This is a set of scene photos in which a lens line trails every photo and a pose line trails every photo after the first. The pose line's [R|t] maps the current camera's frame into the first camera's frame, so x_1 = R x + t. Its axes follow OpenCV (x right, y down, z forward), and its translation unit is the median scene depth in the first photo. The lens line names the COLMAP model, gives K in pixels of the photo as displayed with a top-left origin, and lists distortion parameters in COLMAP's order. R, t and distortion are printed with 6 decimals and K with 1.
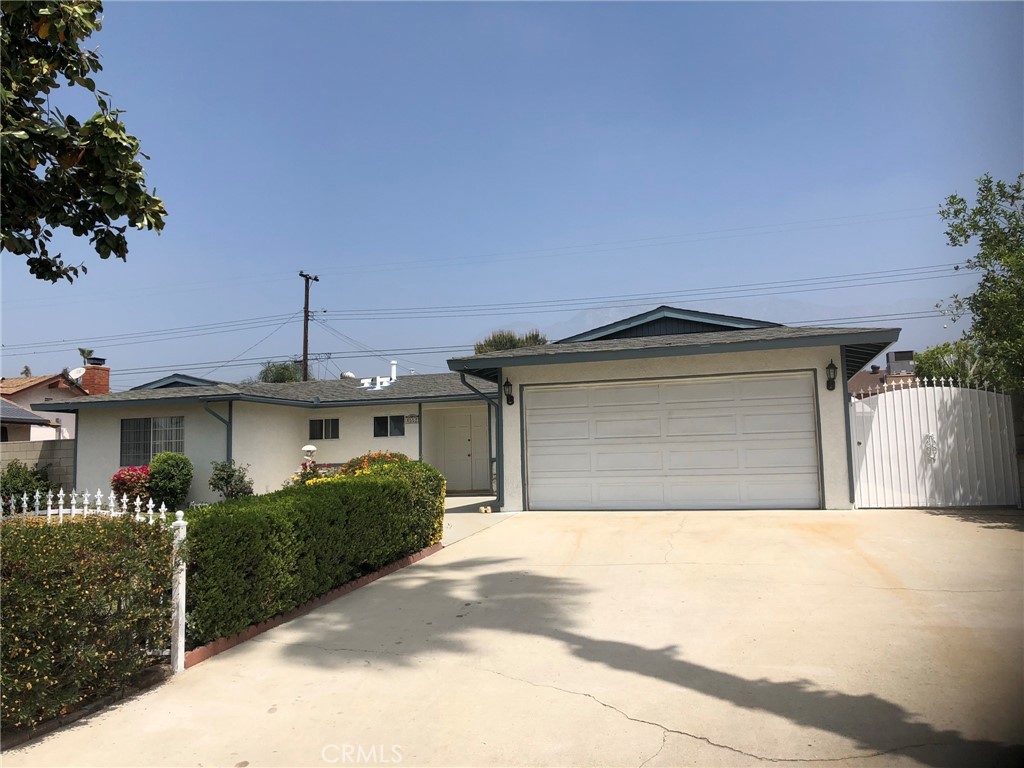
lens RADIAL K [[860.9, 0, 486.8], [0, 860.9, 383.9], [0, 0, 1]] dist [0.086875, -0.002121]
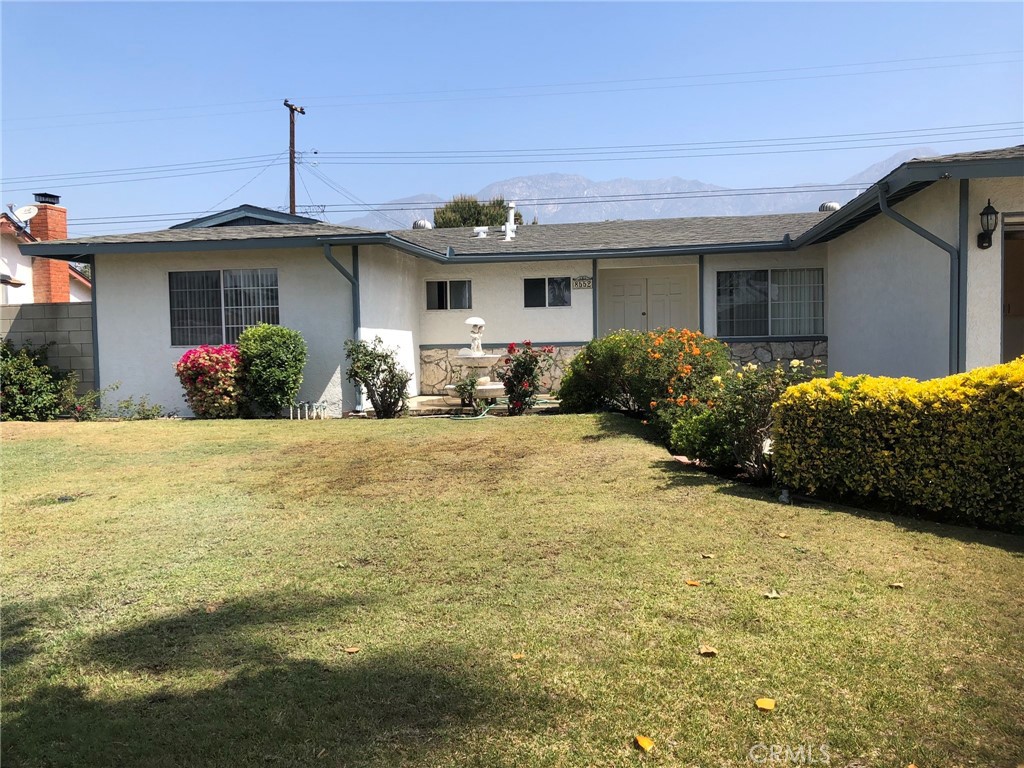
lens RADIAL K [[839.1, 0, 512.0], [0, 839.1, 384.0], [0, 0, 1]] dist [0.099381, -0.137909]
pose [[0.988695, -0.001922, 0.149931, -0.246485], [-0.019868, 0.989423, 0.143694, 0.025249], [-0.148621, -0.145049, 0.978199, 0.317471]]
